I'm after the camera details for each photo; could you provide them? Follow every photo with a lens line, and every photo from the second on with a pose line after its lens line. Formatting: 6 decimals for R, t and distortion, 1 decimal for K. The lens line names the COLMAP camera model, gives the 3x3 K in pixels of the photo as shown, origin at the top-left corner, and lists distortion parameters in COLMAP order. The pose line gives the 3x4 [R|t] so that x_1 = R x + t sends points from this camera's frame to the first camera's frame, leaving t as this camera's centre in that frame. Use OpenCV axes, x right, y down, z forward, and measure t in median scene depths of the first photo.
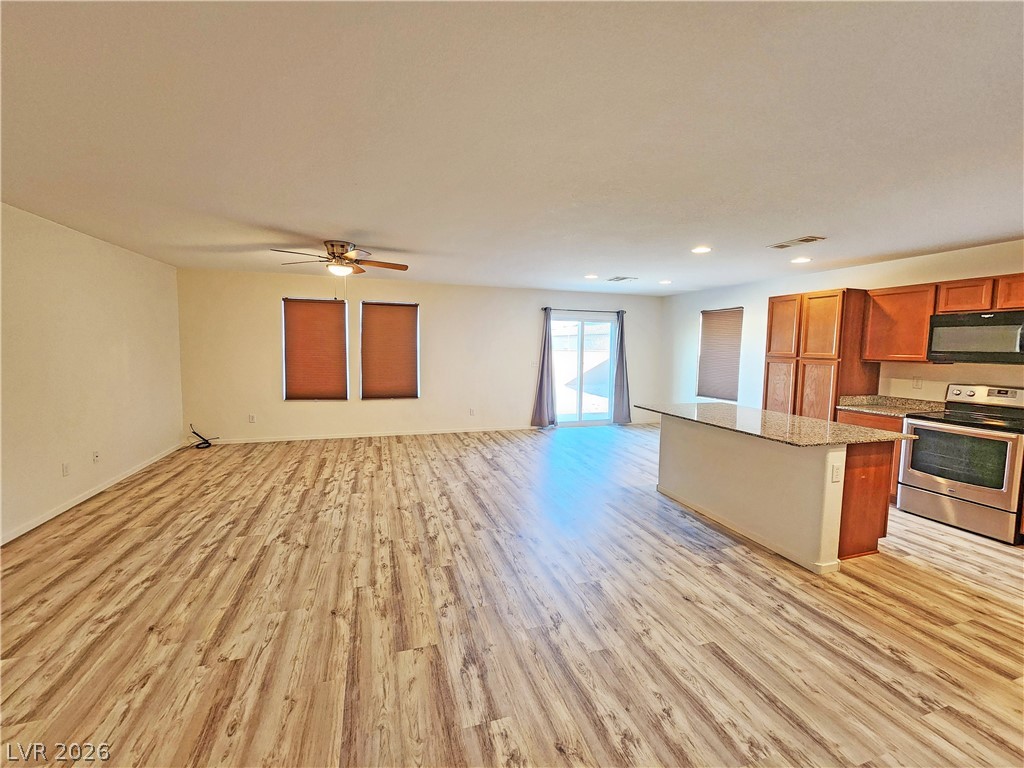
lens RADIAL K [[420.8, 0, 510.2], [0, 420.8, 378.0], [0, 0, 1]] dist [-0.003168, 0.001265]
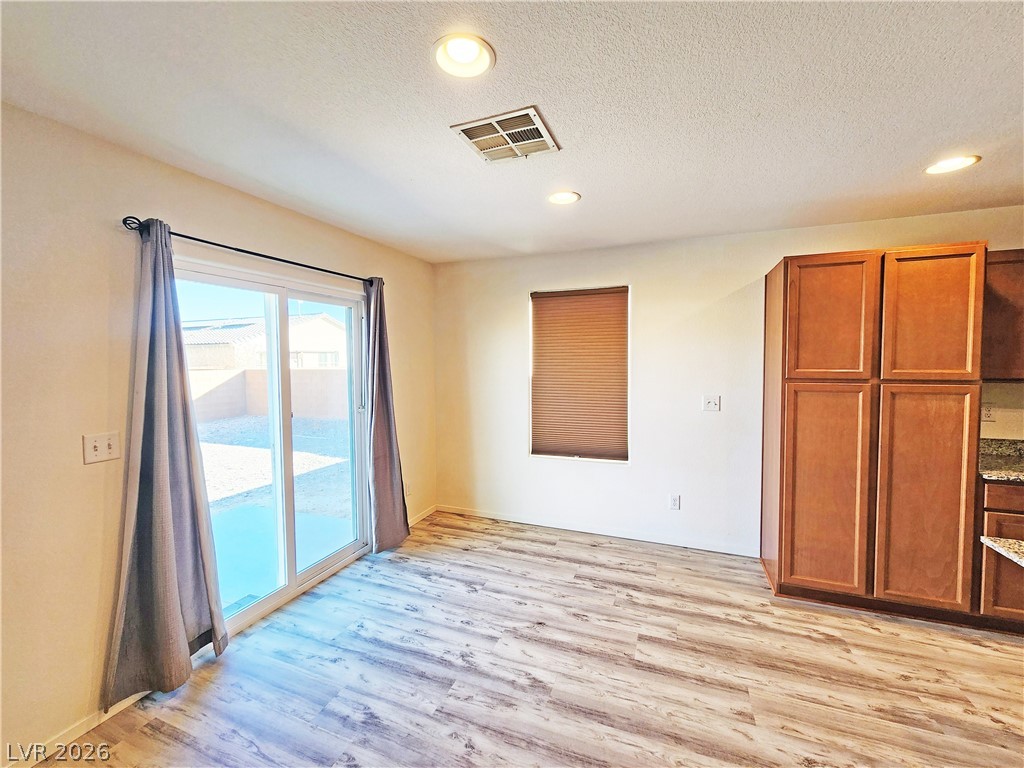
lens RADIAL K [[420.8, 0, 510.0], [0, 420.8, 378.6], [0, 0, 1]] dist [-0.003168, 0.001265]
pose [[0.633384, -0.056228, 0.771792, 0.048211], [0.076439, 0.997025, 0.009906, -0.117344], [-0.770053, 0.052721, 0.635798, 1.364205]]
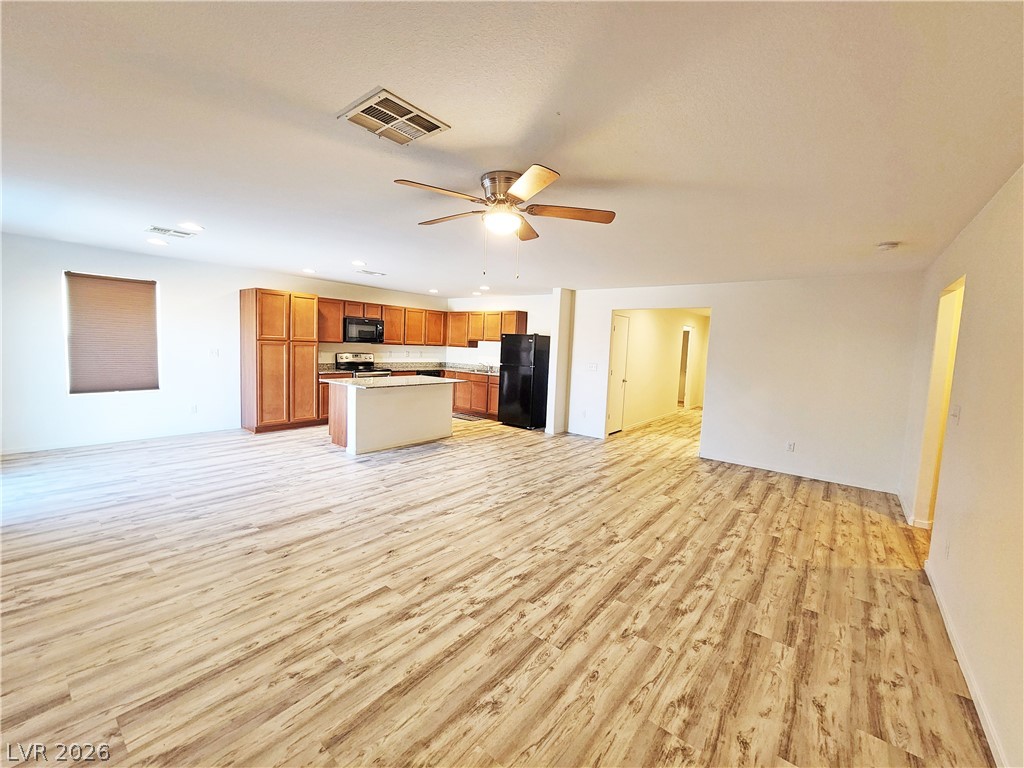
lens RADIAL K [[420.8, 0, 511.5], [0, 420.8, 376.2], [0, 0, 1]] dist [-0.003168, 0.001265]
pose [[-0.552101, -0.103763, 0.827296, -1.072903], [0.012598, 0.991074, 0.132713, -0.139054], [-0.833682, 0.083693, -0.545866, 1.539105]]
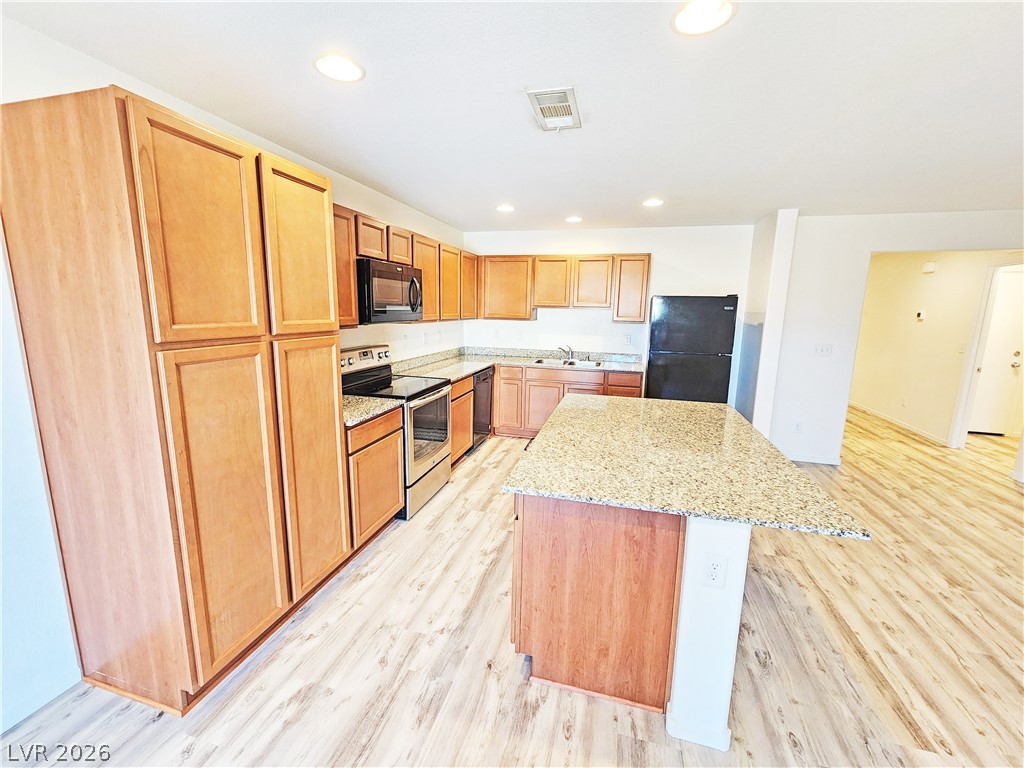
lens RADIAL K [[420.8, 0, 510.6], [0, 420.8, 377.3], [0, 0, 1]] dist [-0.003168, 0.001265]
pose [[-0.837388, -0.122309, 0.532749, 0.425758], [0.009797, 0.971130, 0.238352, -0.130895], [-0.546521, 0.204812, -0.812014, 1.591283]]
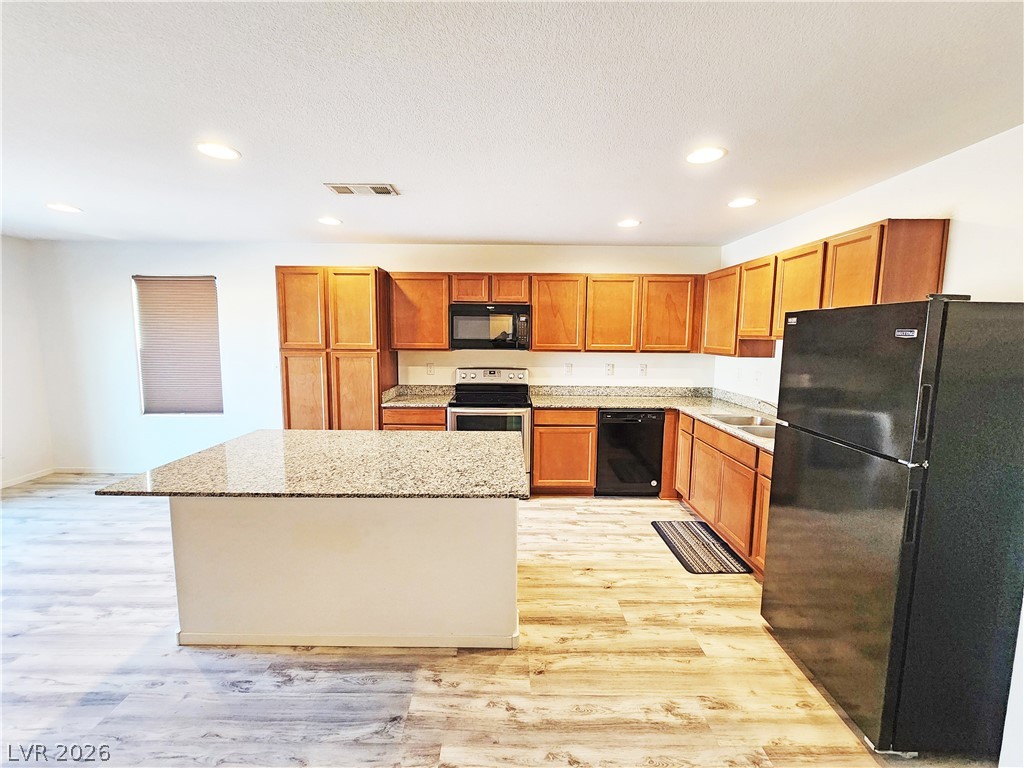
lens RADIAL K [[420.8, 0, 508.5], [0, 420.8, 376.4], [0, 0, 1]] dist [-0.003168, 0.001265]
pose [[0.306130, -0.109886, 0.945627, 0.056962], [0.070641, 0.993200, 0.092545, -0.063127], [-0.949365, 0.038469, 0.311810, 0.589861]]
